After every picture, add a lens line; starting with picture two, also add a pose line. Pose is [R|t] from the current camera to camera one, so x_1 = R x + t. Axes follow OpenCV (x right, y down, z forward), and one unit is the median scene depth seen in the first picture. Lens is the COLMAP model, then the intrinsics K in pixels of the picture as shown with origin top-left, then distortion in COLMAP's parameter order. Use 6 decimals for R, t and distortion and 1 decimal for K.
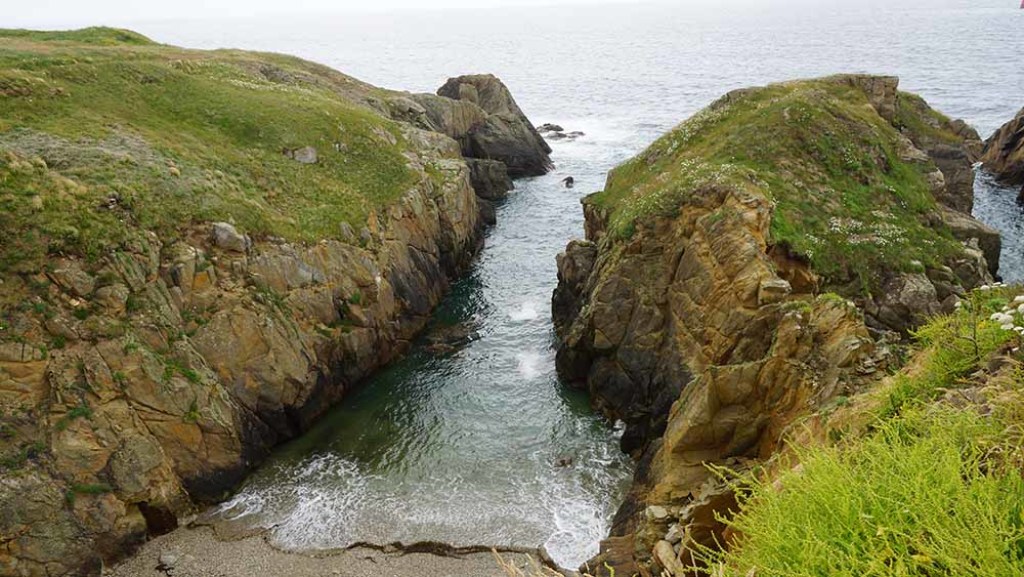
lens RADIAL K [[689.2, 0, 508.0], [0, 689.2, 295.1], [0, 0, 1]] dist [-0.032632, 0.041274]
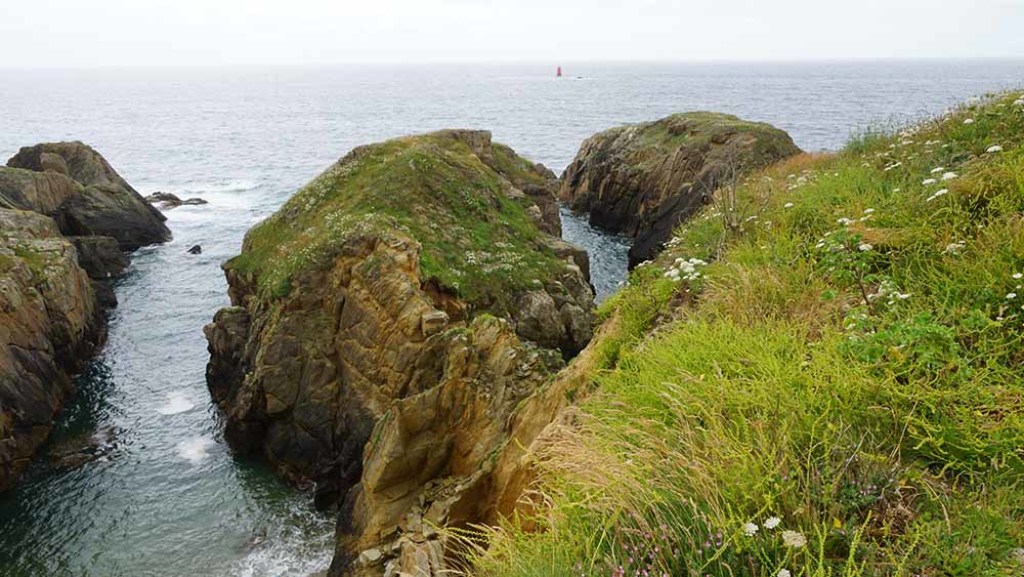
lens RADIAL K [[689.2, 0, 508.0], [0, 689.2, 295.1], [0, 0, 1]] dist [-0.032632, 0.041274]
pose [[0.858307, -0.141497, 0.493243, -0.039141], [0.181683, 0.982761, -0.034227, 0.008131], [-0.479897, 0.118991, 0.869218, -0.014254]]
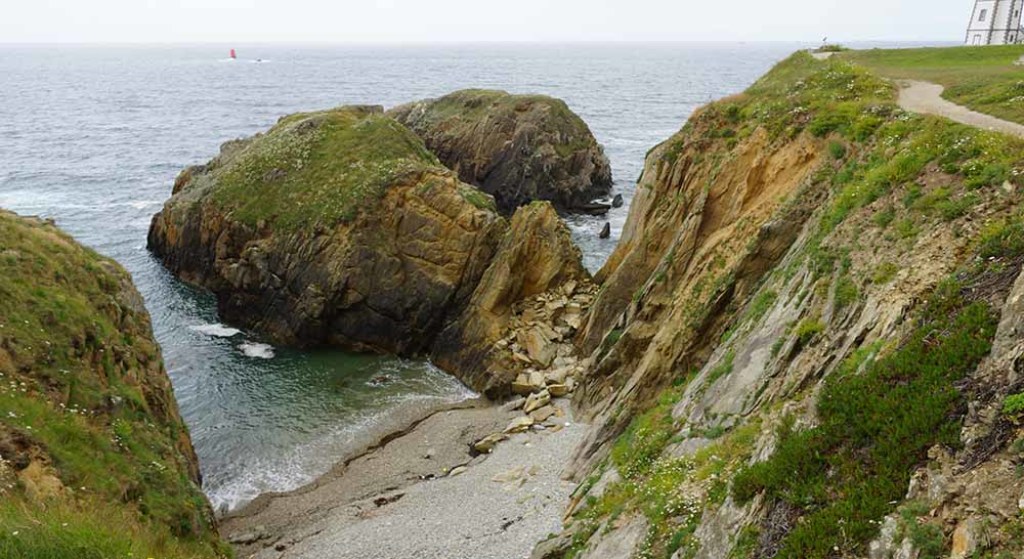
lens RADIAL K [[695.6, 0, 507.1], [0, 695.6, 287.7], [0, 0, 1]] dist [-0.024686, 0.001196]
pose [[0.552104, -0.249253, 0.795647, -0.836449], [0.308471, 0.947622, 0.082812, 0.029936], [-0.774614, 0.199713, 0.600073, -0.071172]]
